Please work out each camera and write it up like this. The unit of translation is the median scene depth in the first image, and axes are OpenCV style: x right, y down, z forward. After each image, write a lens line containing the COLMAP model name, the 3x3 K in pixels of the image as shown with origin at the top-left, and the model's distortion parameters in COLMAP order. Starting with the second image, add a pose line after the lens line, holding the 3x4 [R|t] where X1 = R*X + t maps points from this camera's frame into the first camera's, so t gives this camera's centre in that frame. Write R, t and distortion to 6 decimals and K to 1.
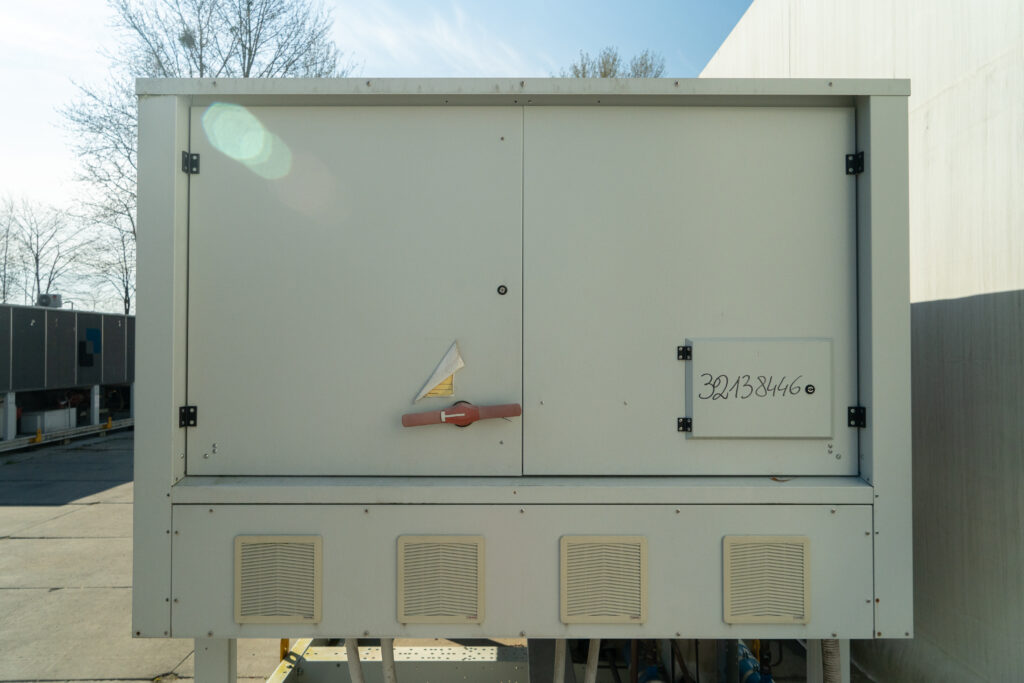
lens RADIAL K [[729.0, 0, 512.0], [0, 729.0, 341.5], [0, 0, 1]] dist [-0.001361, -0.000452]
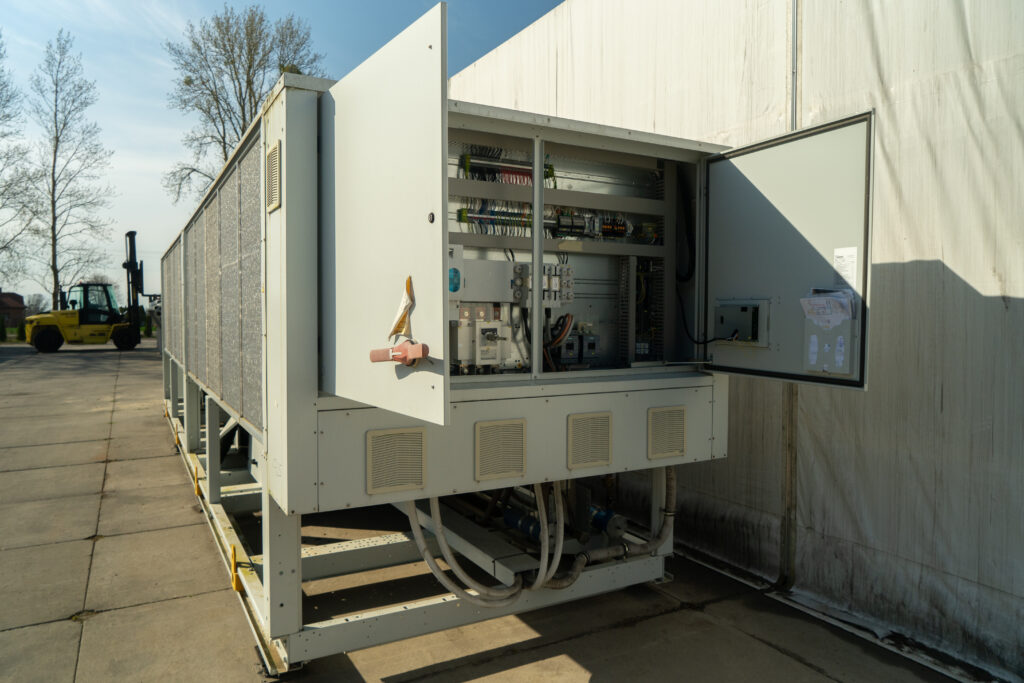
lens RADIAL K [[692.1, 0, 512.0], [0, 692.1, 341.5], [0, 0, 1]] dist [-0.014410, -0.001726]
pose [[0.878320, -0.017863, 0.477740, -0.398267], [-0.007619, 0.998652, 0.051348, 0.015430], [-0.478013, -0.048740, 0.876999, -0.137112]]
